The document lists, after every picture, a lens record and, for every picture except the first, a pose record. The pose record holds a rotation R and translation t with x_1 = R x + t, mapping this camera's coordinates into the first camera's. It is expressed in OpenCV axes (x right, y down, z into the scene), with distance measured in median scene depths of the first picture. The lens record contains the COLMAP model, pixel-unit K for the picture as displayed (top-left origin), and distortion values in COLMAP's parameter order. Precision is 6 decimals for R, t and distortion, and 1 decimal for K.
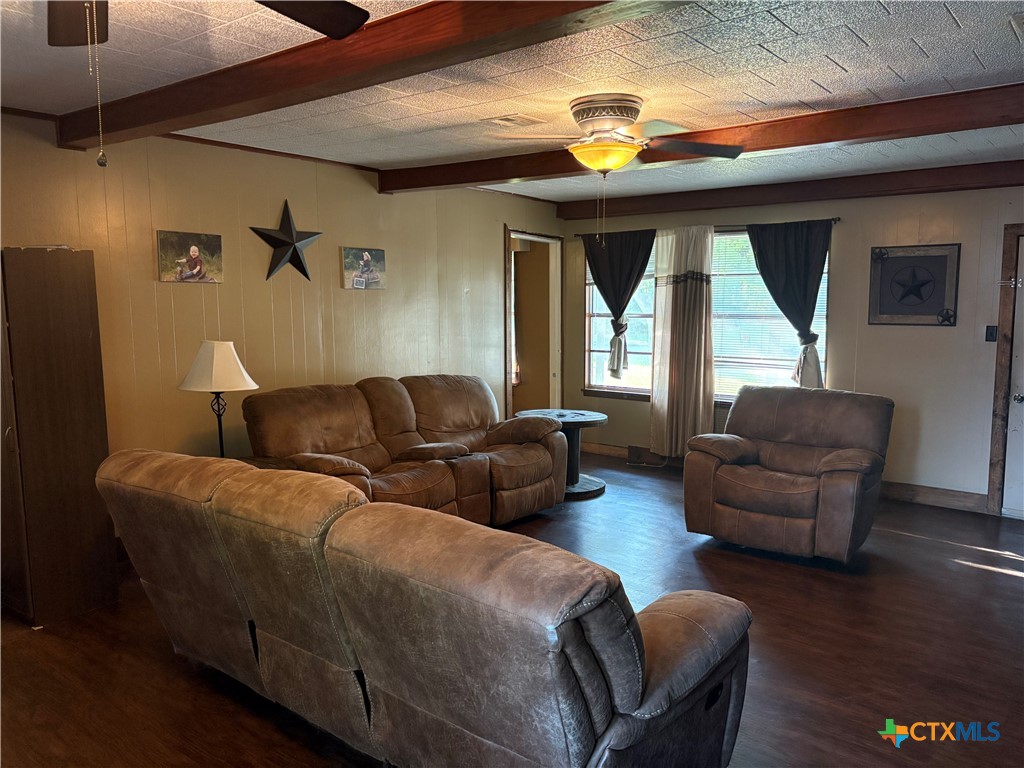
lens RADIAL K [[785.5, 0, 518.8], [0, 785.5, 382.1], [0, 0, 1]] dist [0.040544, -0.036122]
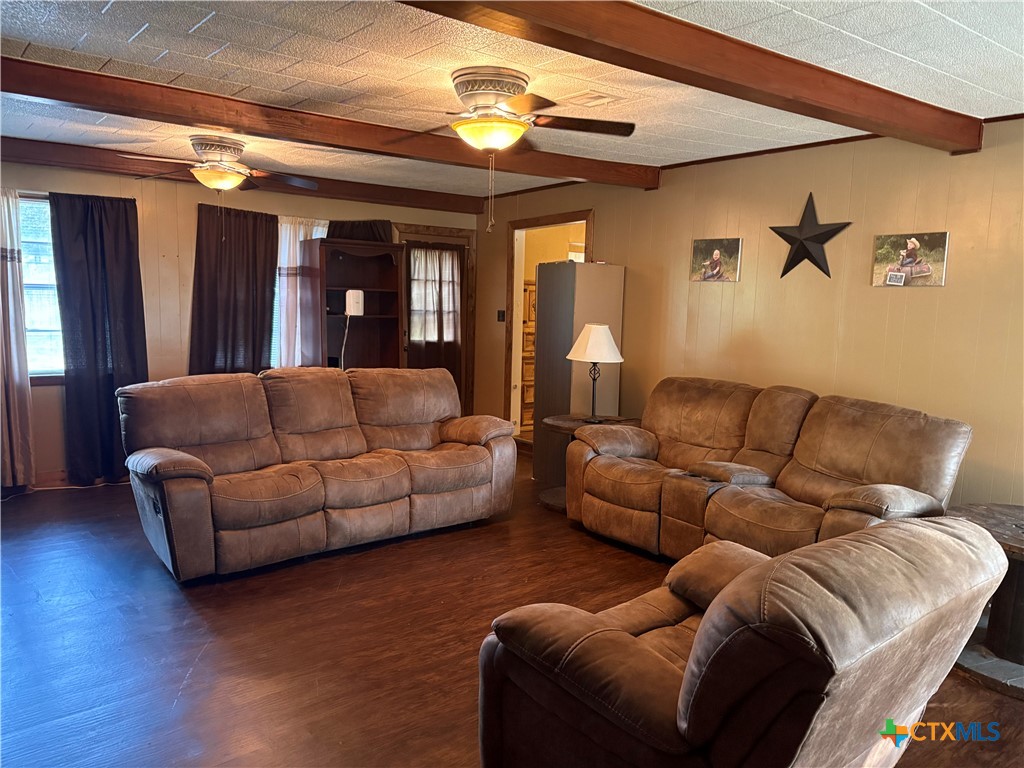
lens RADIAL K [[785.5, 0, 512.1], [0, 785.5, 385.6], [0, 0, 1]] dist [0.040544, -0.036122]
pose [[-0.227849, 0.111913, -0.967244, 0.755433], [-0.124816, 0.981820, 0.143002, -0.095763], [0.965663, 0.153310, -0.209739, 0.906855]]
